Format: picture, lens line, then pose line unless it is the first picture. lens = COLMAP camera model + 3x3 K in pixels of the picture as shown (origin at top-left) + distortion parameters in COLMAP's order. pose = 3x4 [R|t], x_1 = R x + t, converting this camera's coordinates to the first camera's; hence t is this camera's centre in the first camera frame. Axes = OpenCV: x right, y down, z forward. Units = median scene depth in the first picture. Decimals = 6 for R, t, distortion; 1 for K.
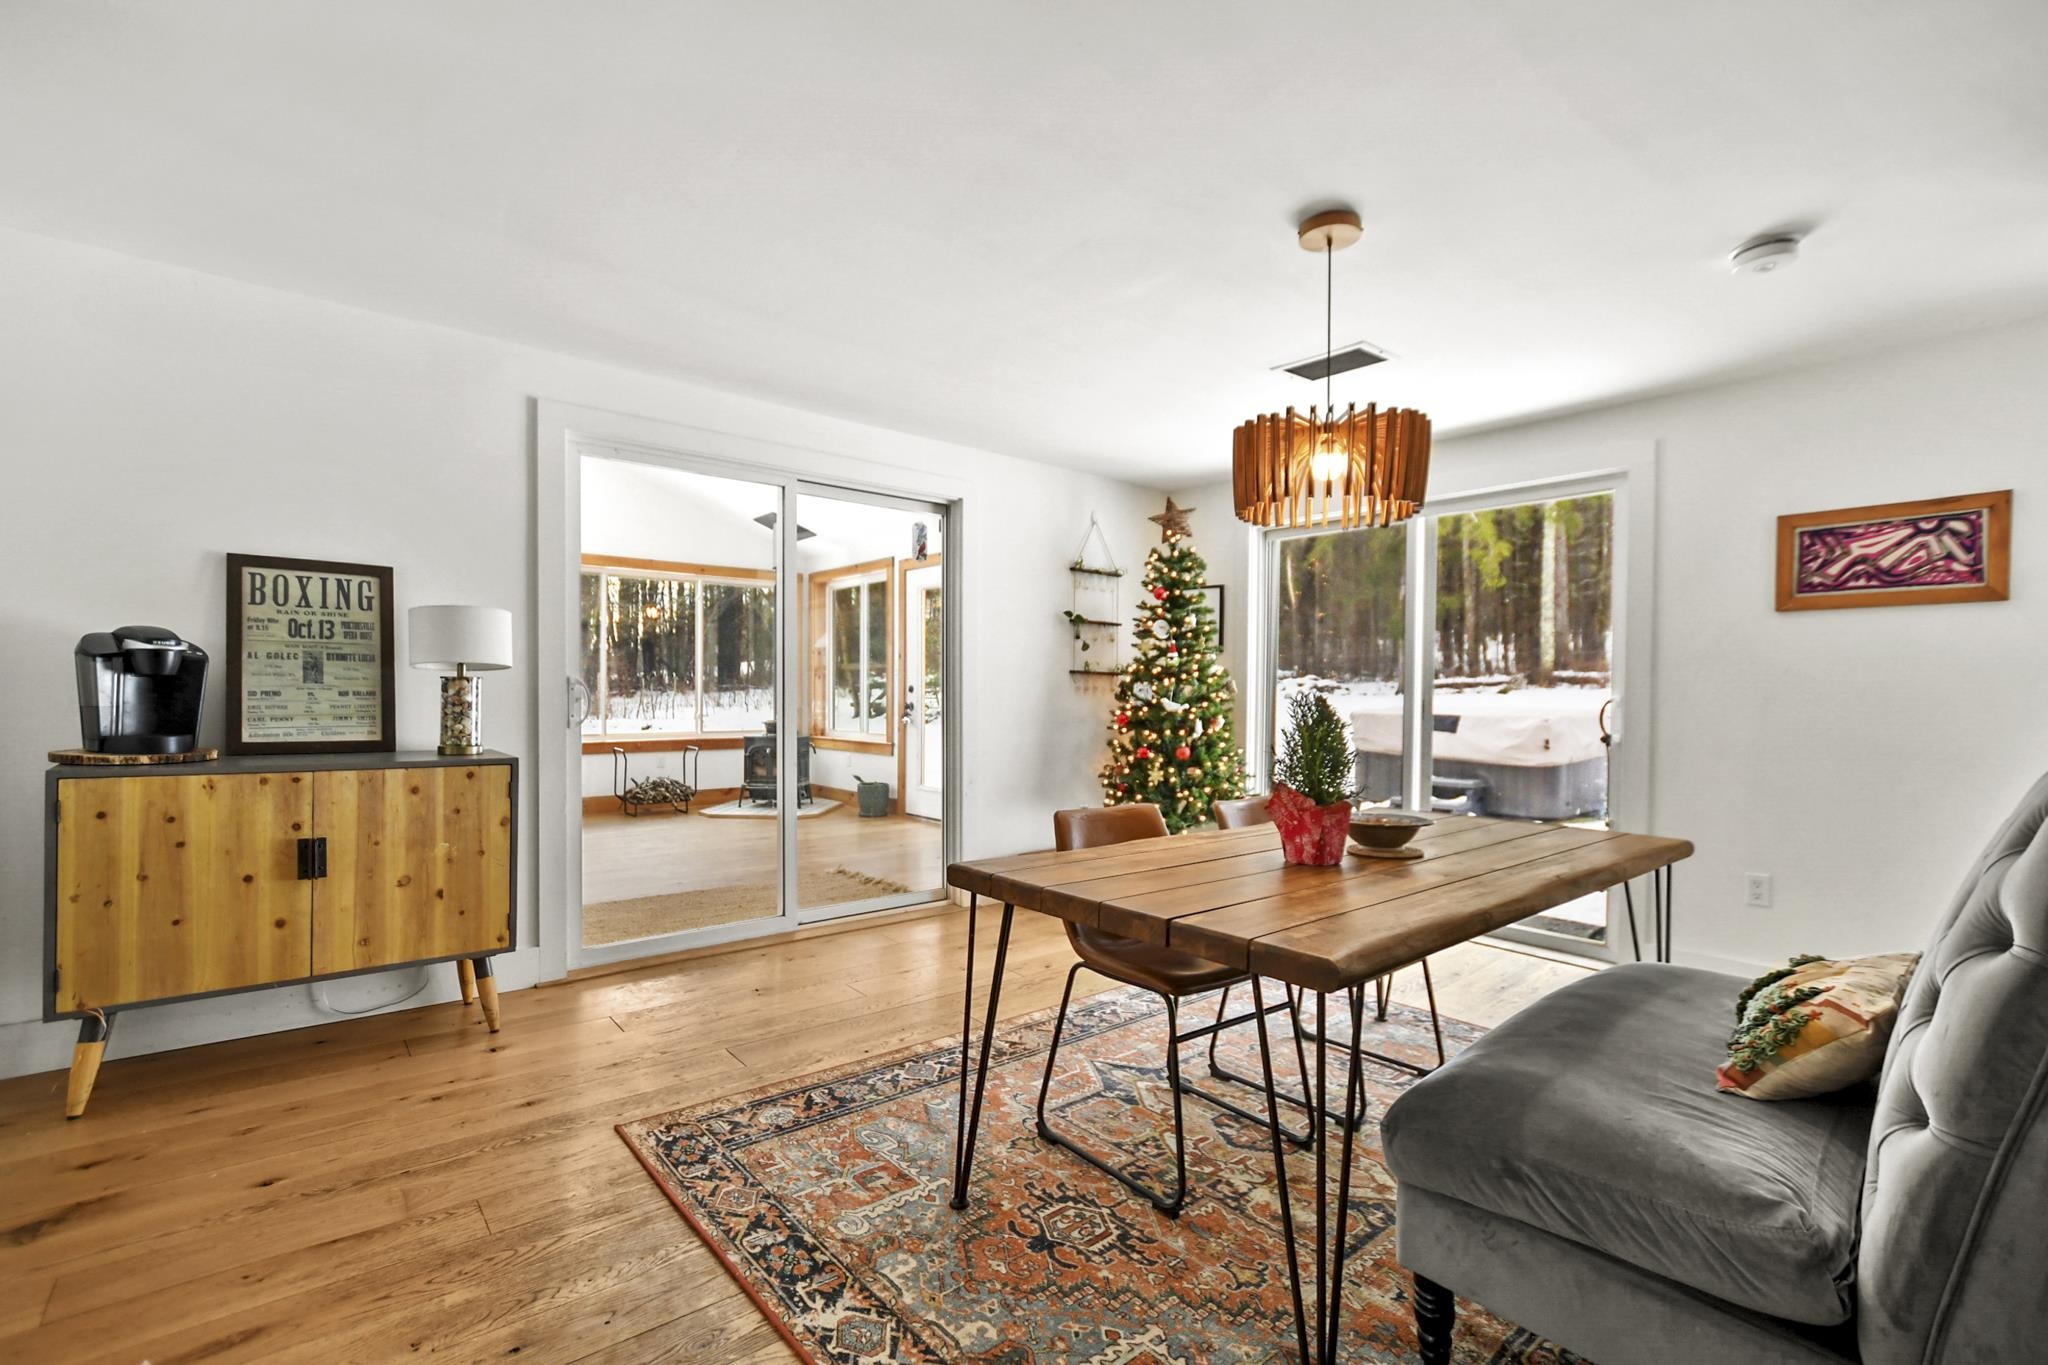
lens RADIAL K [[906.4, 0, 1029.0], [0, 906.4, 698.2], [0, 0, 1]] dist [-0.011290, 0.003974]
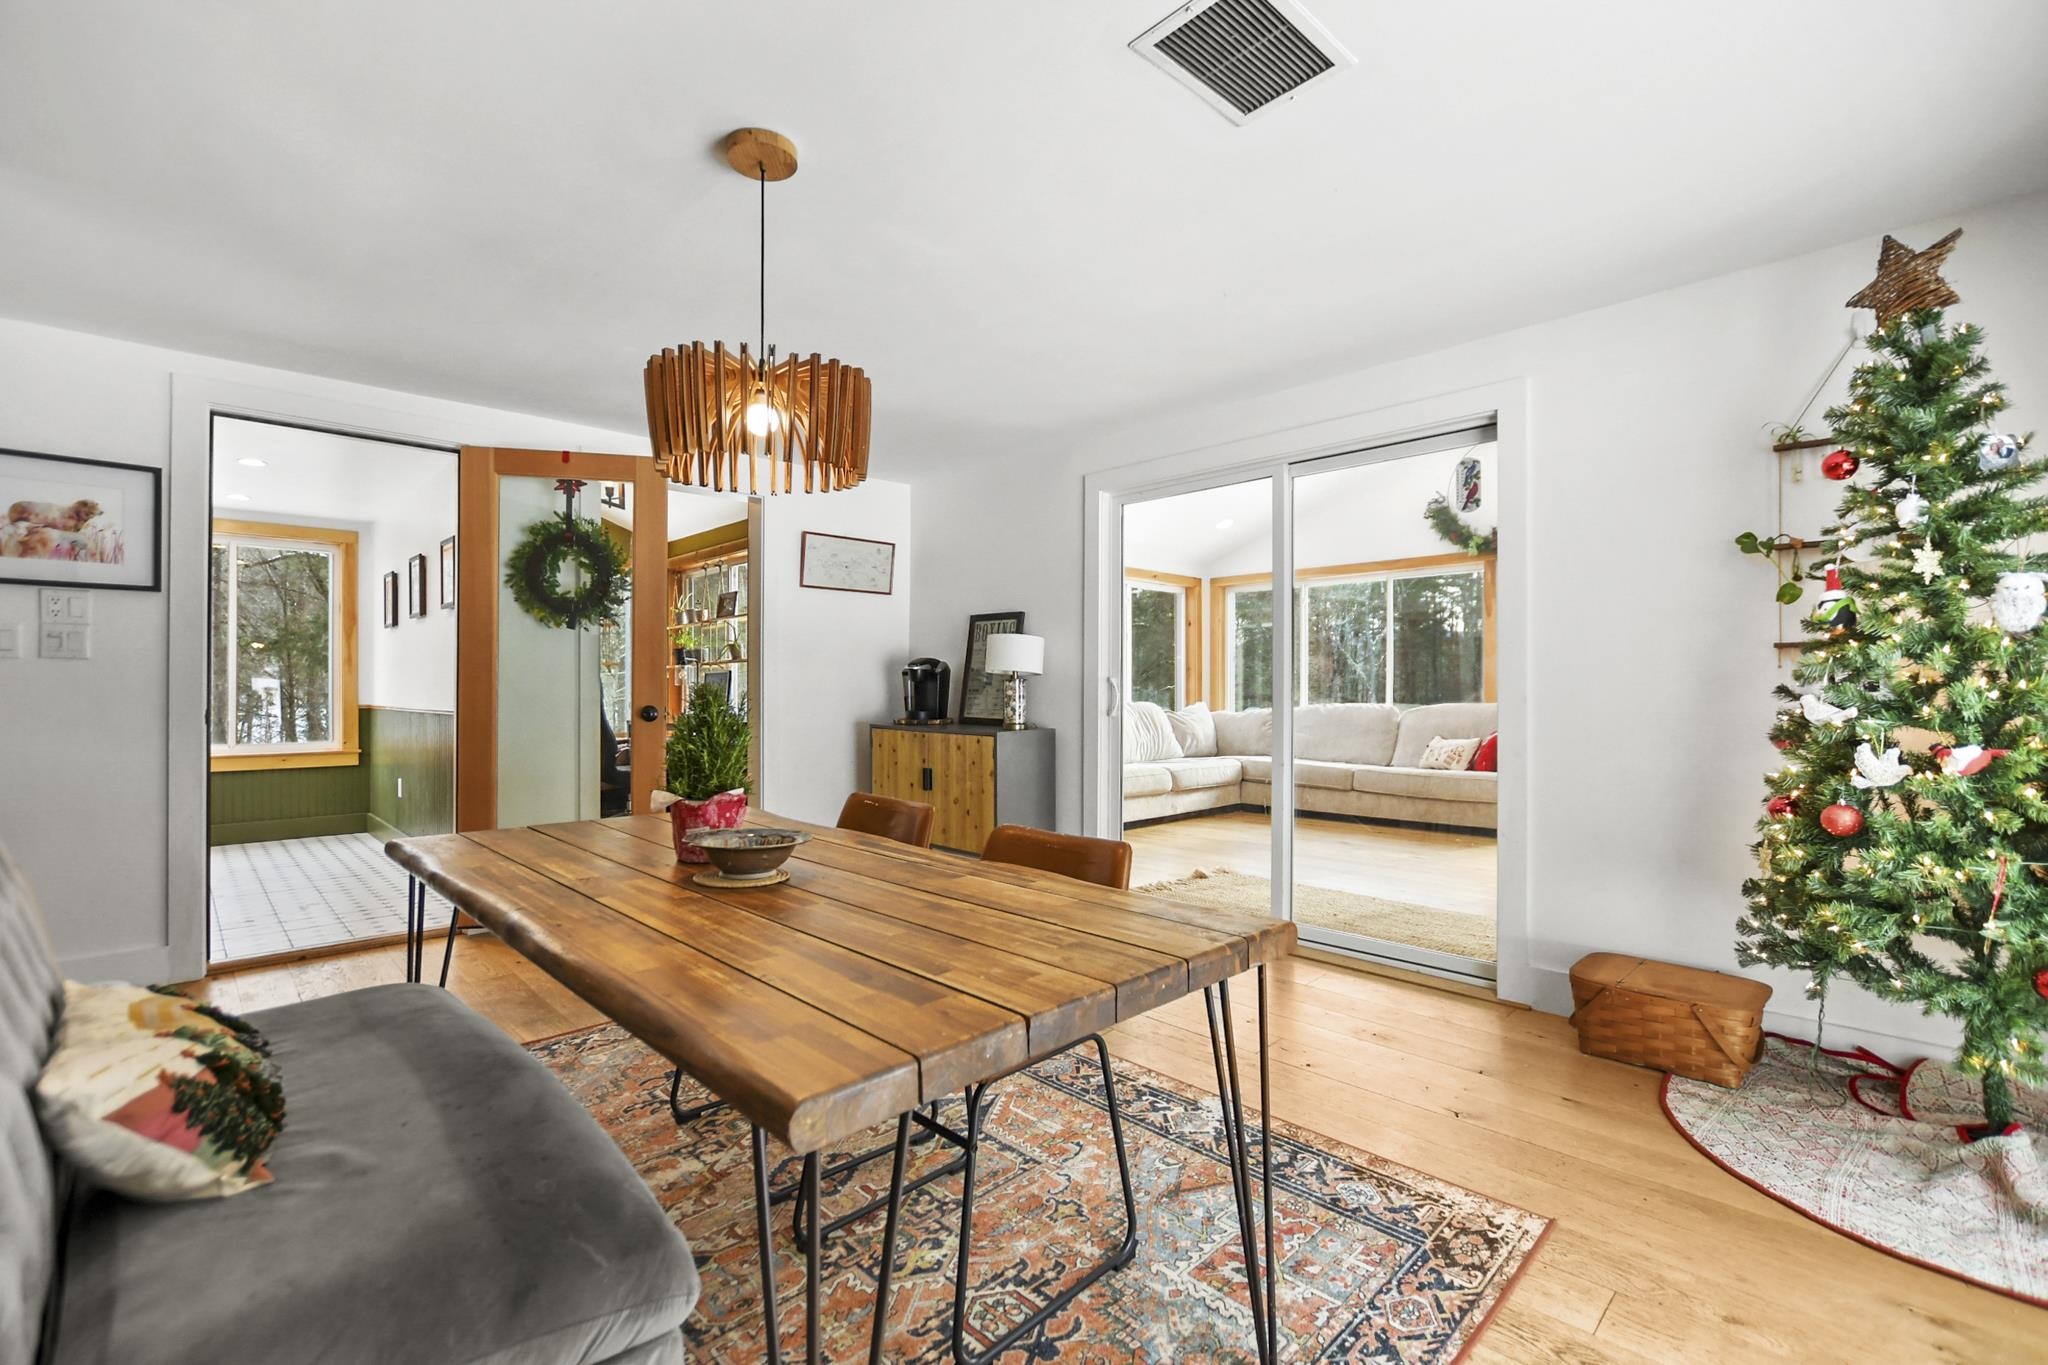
lens RADIAL K [[906.4, 0, 1017.2], [0, 906.4, 684.2], [0, 0, 1]] dist [-0.011290, 0.003974]
pose [[0.054575, -0.014116, -0.998410, 1.011077], [-0.007437, 0.999867, -0.014543, 0.007186], [0.998482, 0.008219, 0.054463, 1.004903]]
